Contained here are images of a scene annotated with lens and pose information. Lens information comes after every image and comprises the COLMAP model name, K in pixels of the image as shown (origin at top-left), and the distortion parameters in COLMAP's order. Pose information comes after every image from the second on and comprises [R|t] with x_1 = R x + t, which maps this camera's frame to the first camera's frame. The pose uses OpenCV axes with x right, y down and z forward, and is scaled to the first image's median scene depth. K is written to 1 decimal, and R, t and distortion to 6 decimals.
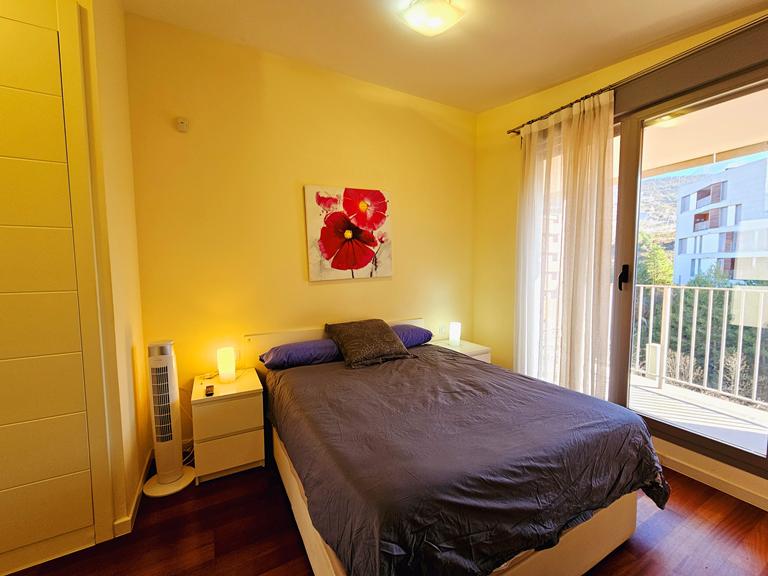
lens RADIAL K [[316.7, 0, 380.5], [0, 316.7, 285.4], [0, 0, 1]] dist [-0.000649, -0.000246]
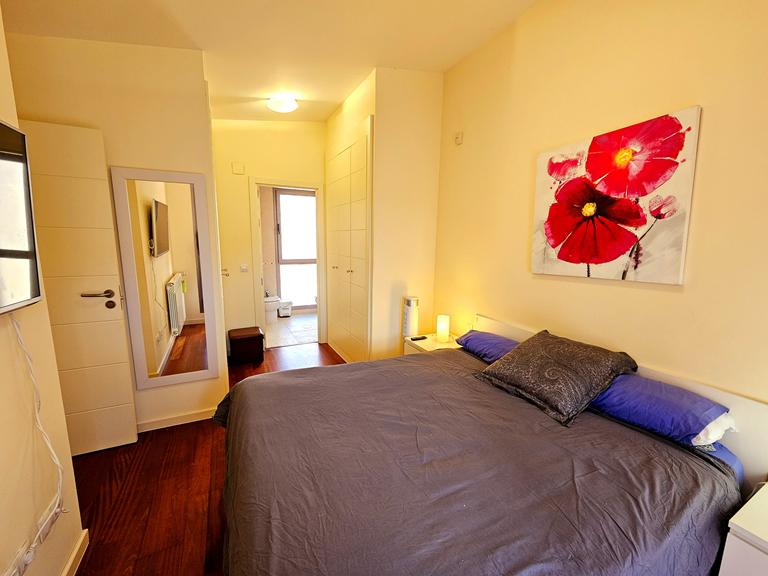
lens RADIAL K [[316.7, 0, 382.9], [0, 316.7, 289.3], [0, 0, 1]] dist [-0.000649, -0.000246]
pose [[-0.026676, 0.160683, -0.986646, 0.583794], [-0.080437, 0.983451, 0.162337, -0.070836], [0.996403, 0.083693, -0.013310, 0.597783]]
